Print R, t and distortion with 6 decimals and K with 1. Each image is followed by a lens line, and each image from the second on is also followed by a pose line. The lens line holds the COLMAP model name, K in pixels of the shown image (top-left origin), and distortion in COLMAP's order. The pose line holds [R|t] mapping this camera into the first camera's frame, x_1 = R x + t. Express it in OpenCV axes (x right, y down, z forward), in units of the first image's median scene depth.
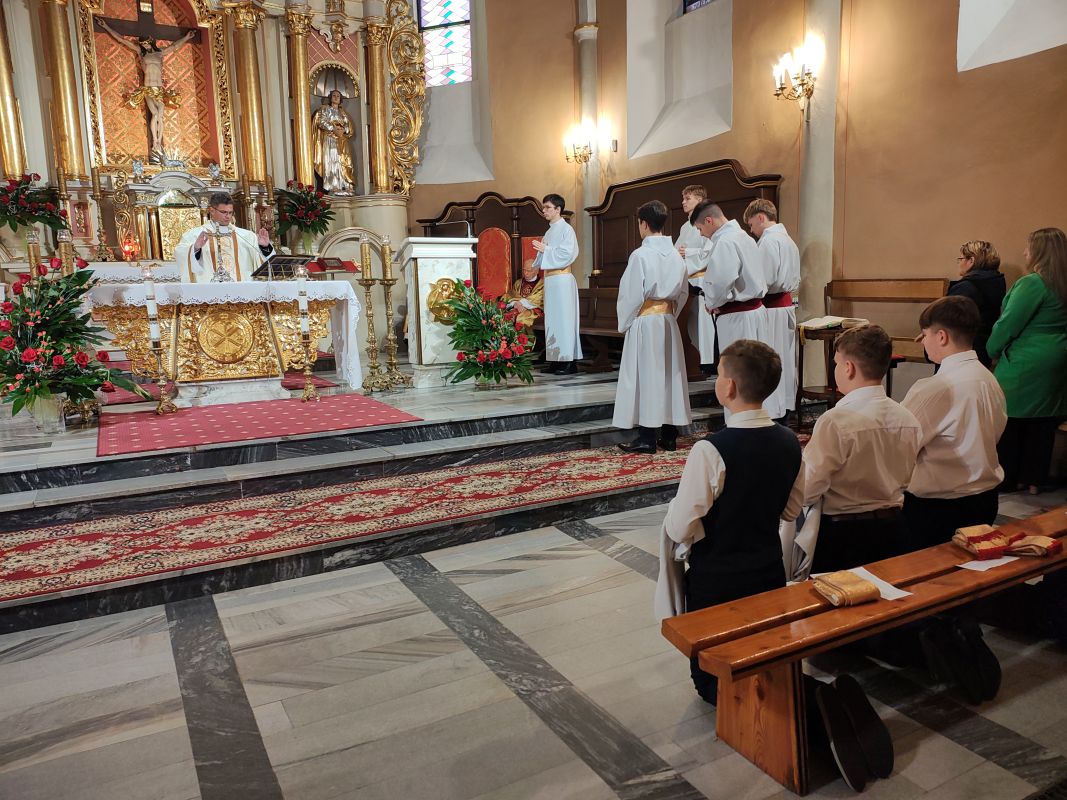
lens RADIAL K [[779.4, 0, 527.5], [0, 779.4, 403.6], [0, 0, 1]] dist [0.013227, -0.046224]
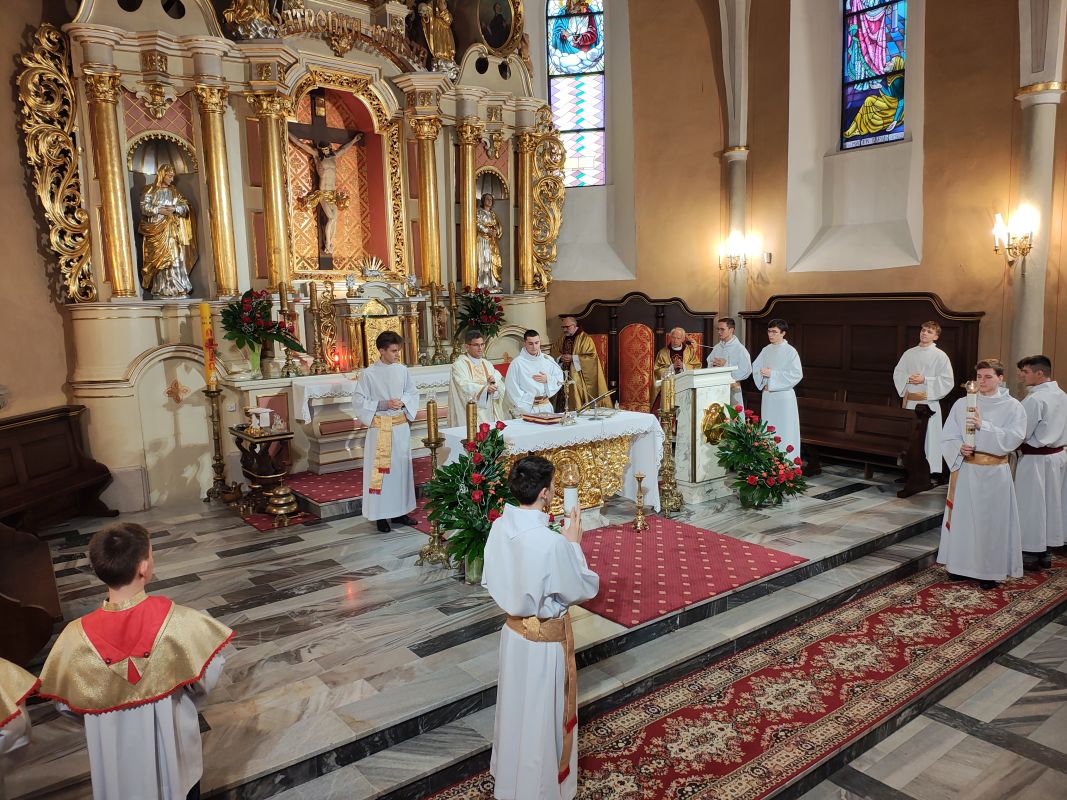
lens RADIAL K [[779.4, 0, 524.8], [0, 779.4, 399.3], [0, 0, 1]] dist [0.013227, -0.046224]
pose [[0.988361, -0.014824, 0.151402, -0.429823], [0.019272, 0.999423, -0.027955, -0.113777], [-0.150901, 0.030548, 0.988077, -0.038067]]
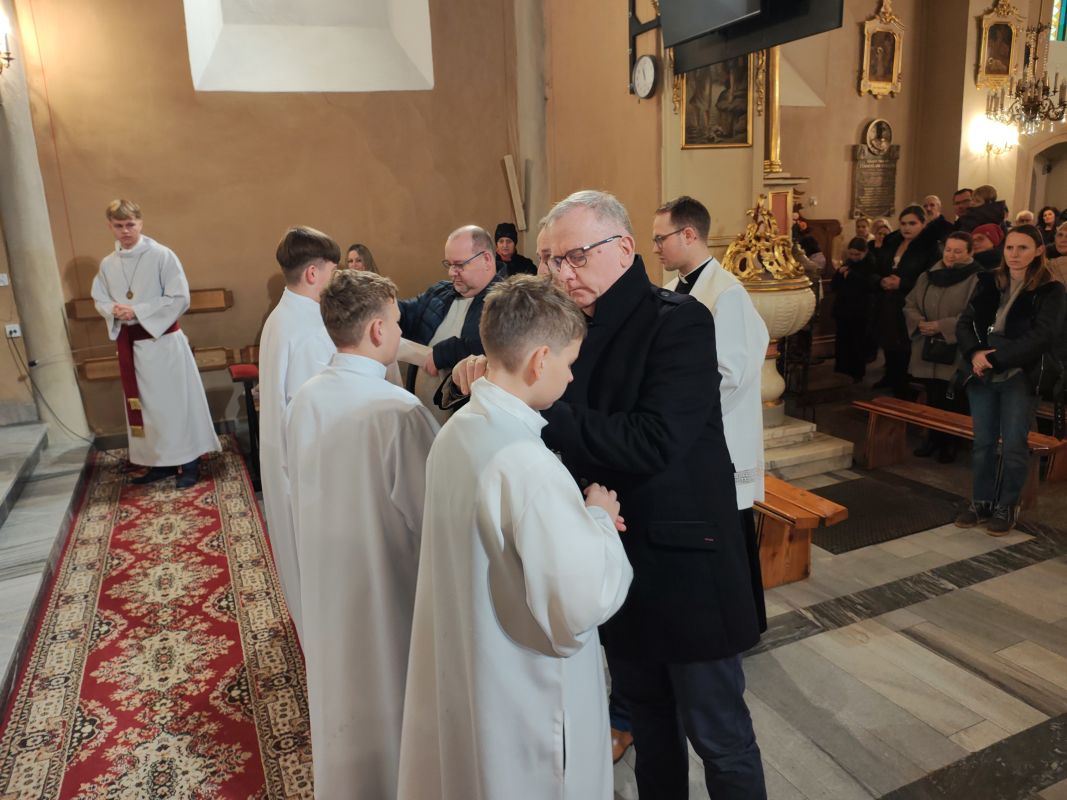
lens RADIAL K [[779.4, 0, 537.1], [0, 779.4, 403.1], [0, 0, 1]] dist [0.013227, -0.046224]
pose [[0.057569, -0.203992, 0.977278, -0.328844], [0.196171, 0.962129, 0.189273, -0.083231], [-0.978878, 0.180818, 0.095406, 0.331792]]
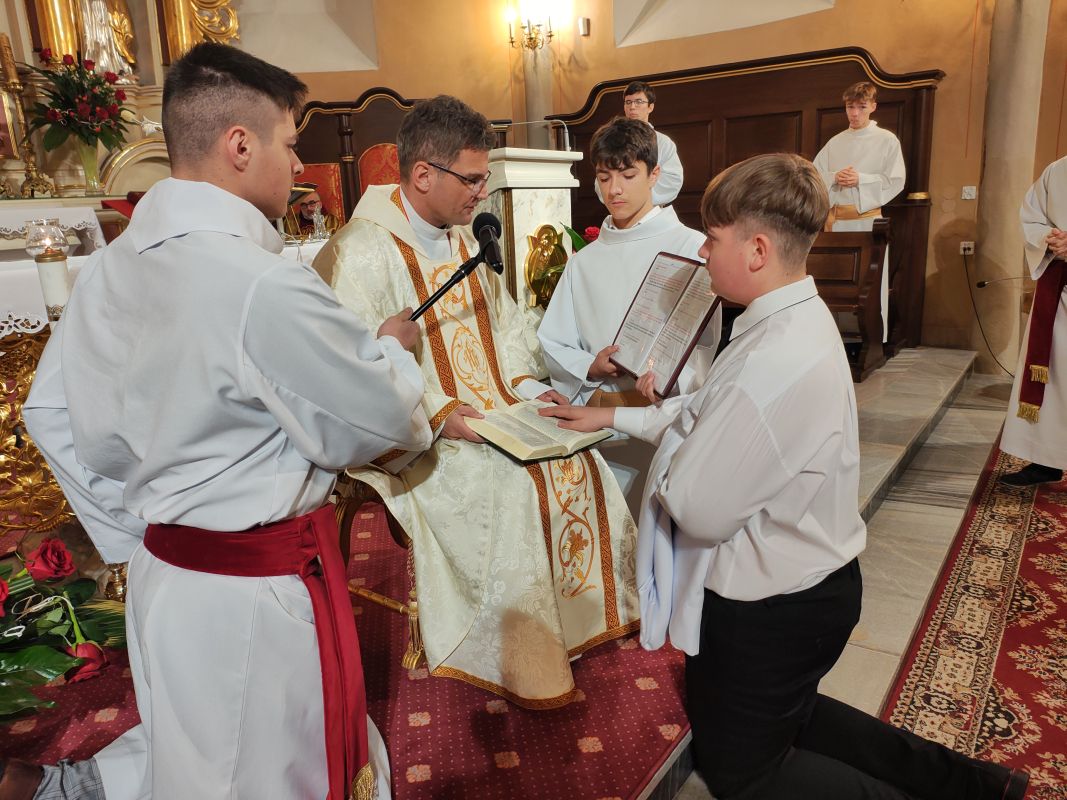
lens RADIAL K [[779.4, 0, 537.8], [0, 779.4, 401.4], [0, 0, 1]] dist [0.013227, -0.046224]
pose [[0.890927, -0.121326, 0.437641, -0.292700], [0.087936, 0.991503, 0.095855, -0.073531], [-0.445552, -0.046915, 0.894026, 0.406604]]
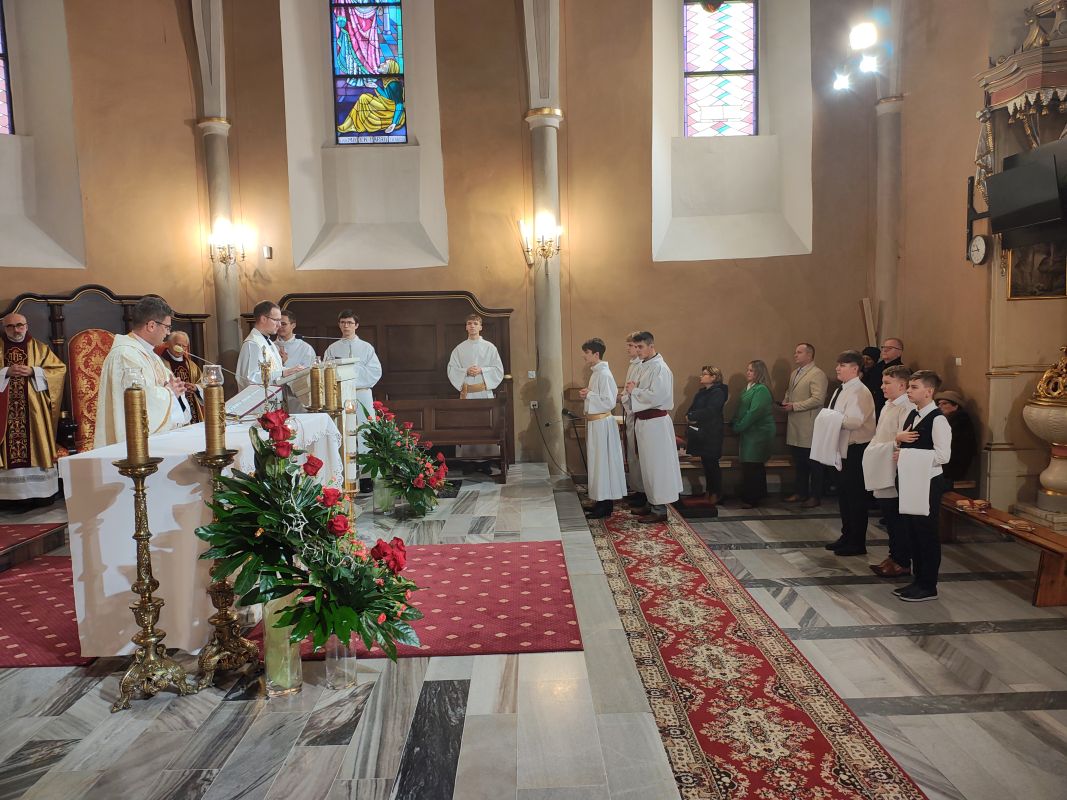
lens RADIAL K [[779.4, 0, 535.4], [0, 779.4, 403.8], [0, 0, 1]] dist [0.013227, -0.046224]
pose [[0.450574, -0.057248, 0.890902, -0.649815], [0.148757, 0.988805, -0.011694, -0.093401], [-0.880258, 0.137797, 0.454046, 0.324114]]
